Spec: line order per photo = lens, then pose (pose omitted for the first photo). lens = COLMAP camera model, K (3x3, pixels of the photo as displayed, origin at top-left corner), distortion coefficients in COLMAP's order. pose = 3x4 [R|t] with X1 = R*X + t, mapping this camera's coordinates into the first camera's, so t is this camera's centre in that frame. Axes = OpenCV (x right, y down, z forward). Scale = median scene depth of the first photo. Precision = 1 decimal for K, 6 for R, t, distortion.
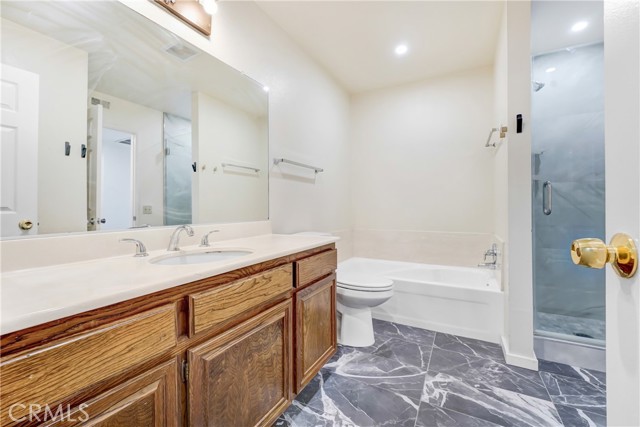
lens RADIAL K [[266.4, 0, 318.5], [0, 266.4, 208.5], [0, 0, 1]] dist [-0.015004, 0.002315]
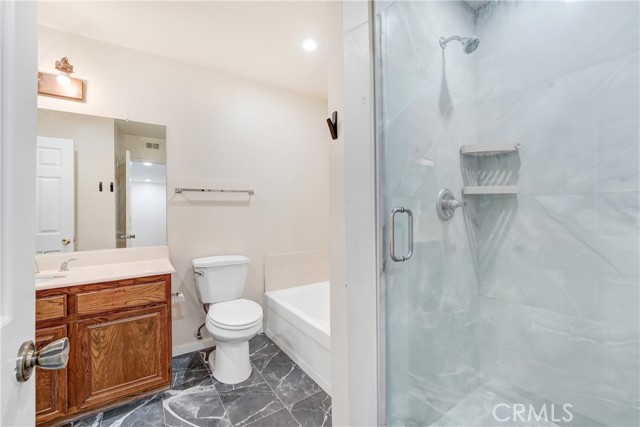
lens RADIAL K [[266.4, 0, 319.2], [0, 266.4, 217.0], [0, 0, 1]] dist [-0.015004, 0.002315]
pose [[0.890936, -0.004285, -0.454109, 0.847538], [0.013568, 0.999760, 0.017185, -0.081639], [0.453927, -0.021472, 0.890780, 0.300568]]
